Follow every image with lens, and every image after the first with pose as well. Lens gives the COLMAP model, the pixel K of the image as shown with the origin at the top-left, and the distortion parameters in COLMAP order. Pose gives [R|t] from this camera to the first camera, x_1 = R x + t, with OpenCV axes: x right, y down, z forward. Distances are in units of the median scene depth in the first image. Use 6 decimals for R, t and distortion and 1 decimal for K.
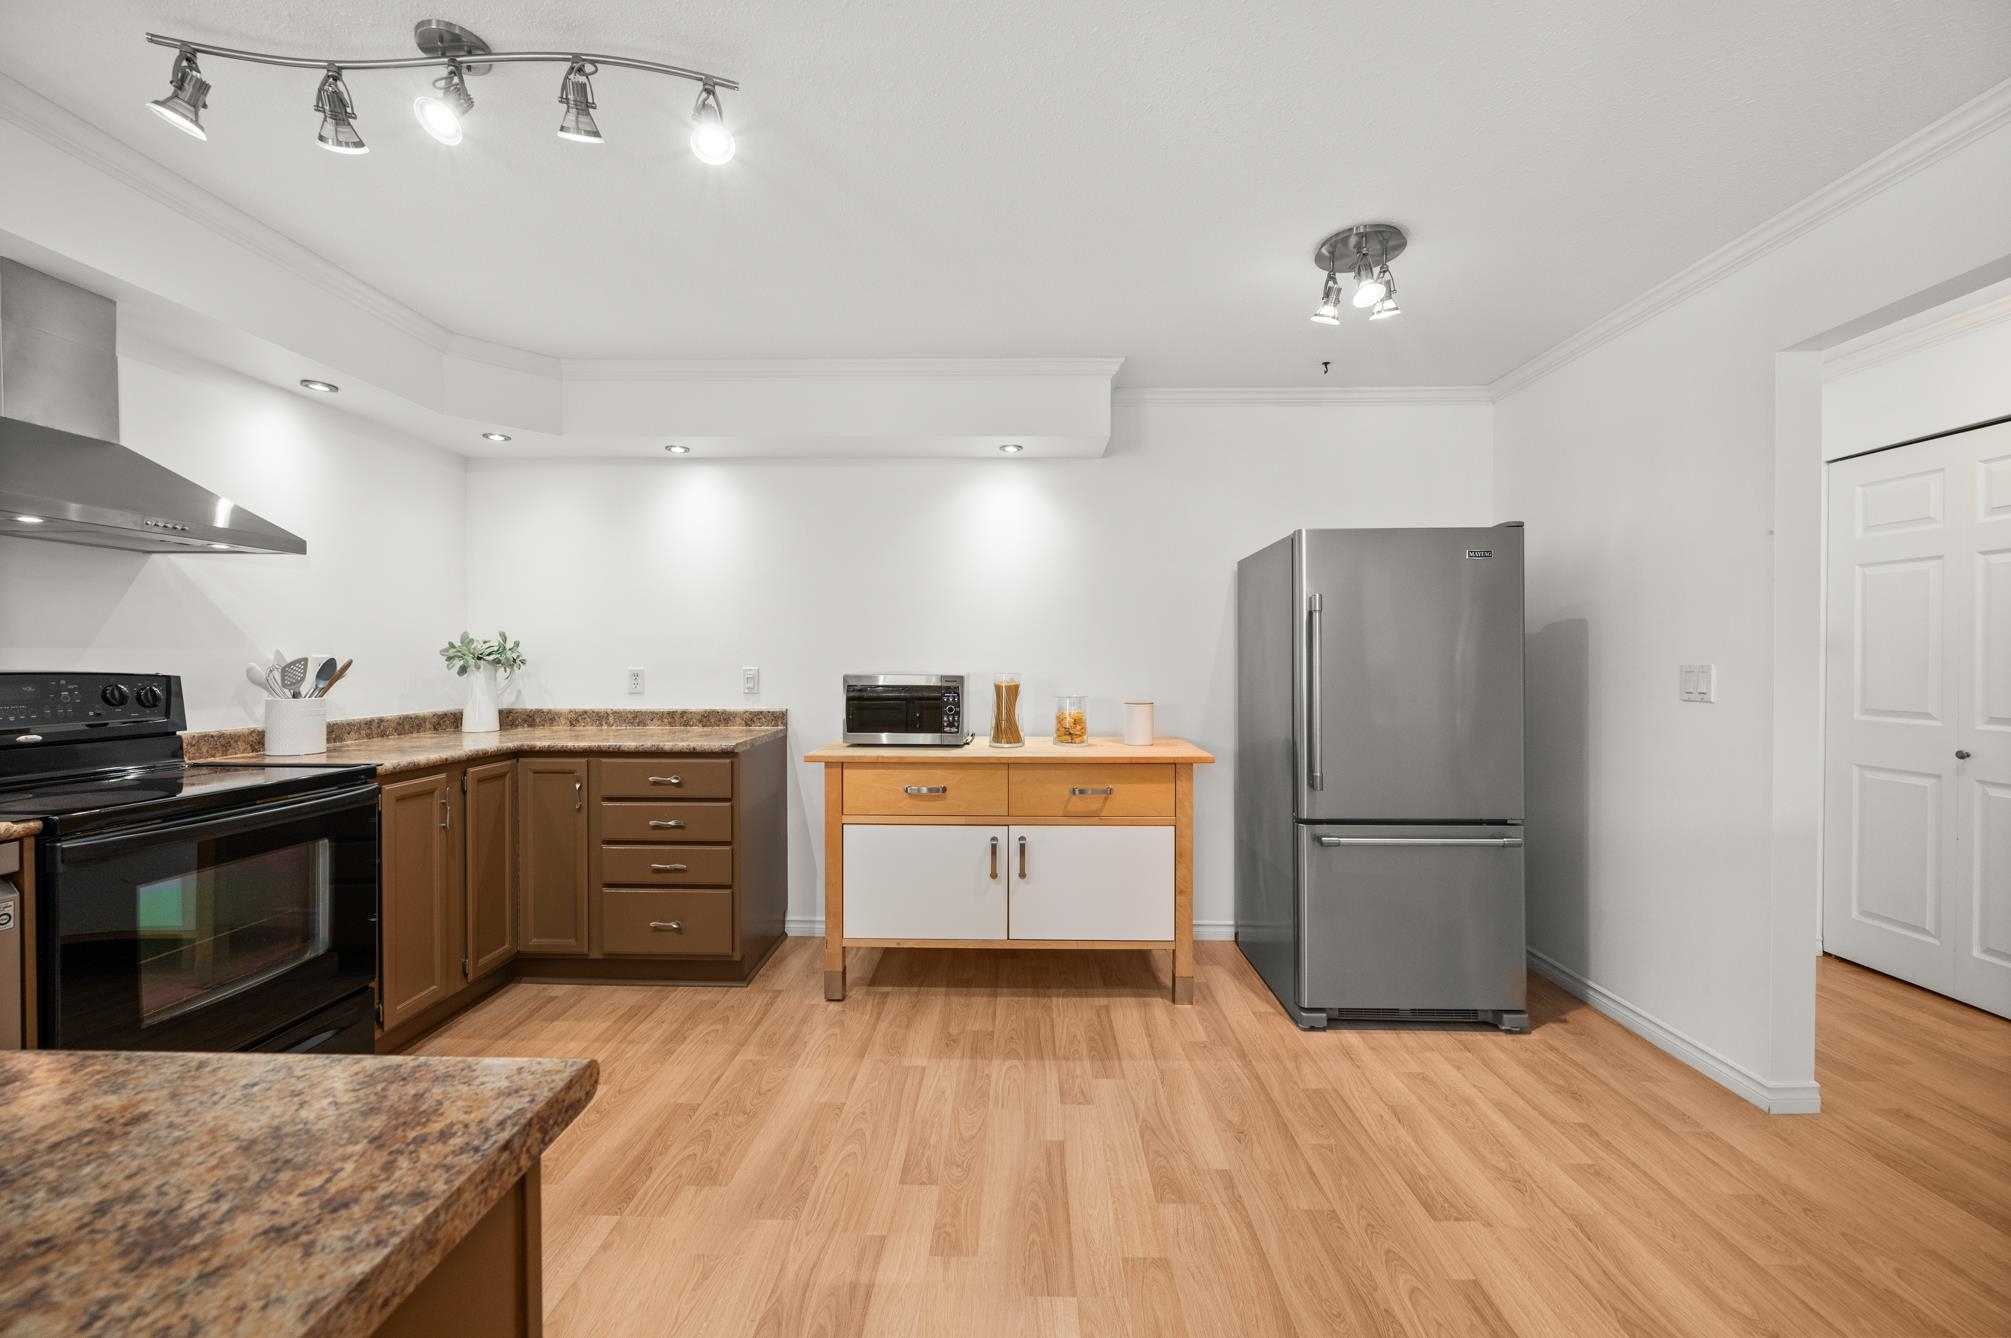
lens RADIAL K [[797.3, 0, 1003.5], [0, 797.3, 669.1], [0, 0, 1]] dist [-0.000819, 0.000565]
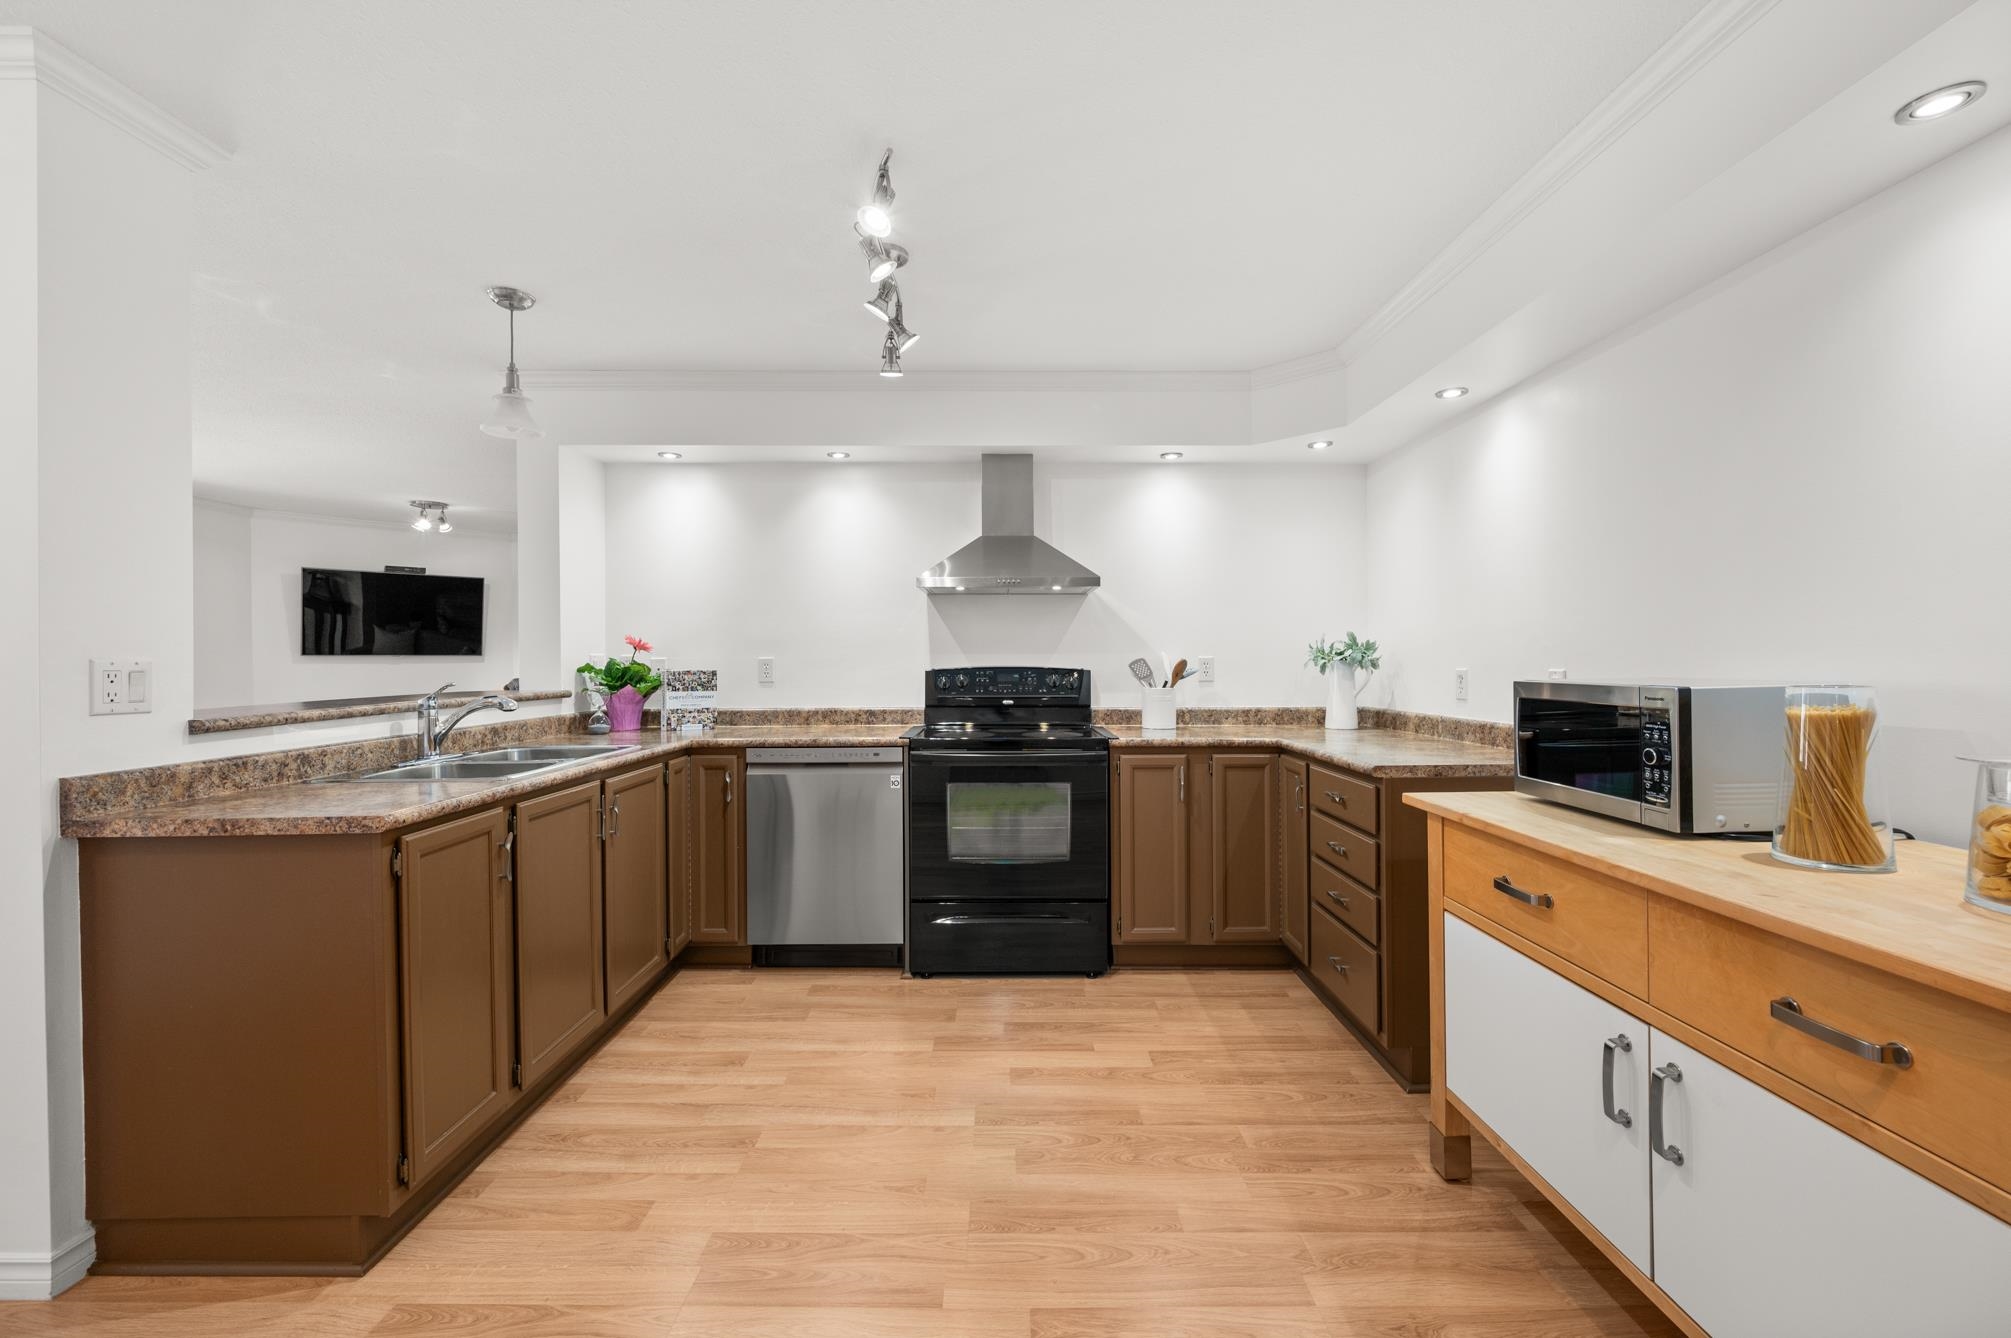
lens RADIAL K [[797.3, 0, 998.1], [0, 797.3, 671.5], [0, 0, 1]] dist [-0.000819, 0.000565]
pose [[0.025377, 0.010170, -0.999626, 0.439215], [-0.009065, 0.999909, 0.009943, -0.003084], [0.999637, 0.008809, 0.025467, 0.622642]]
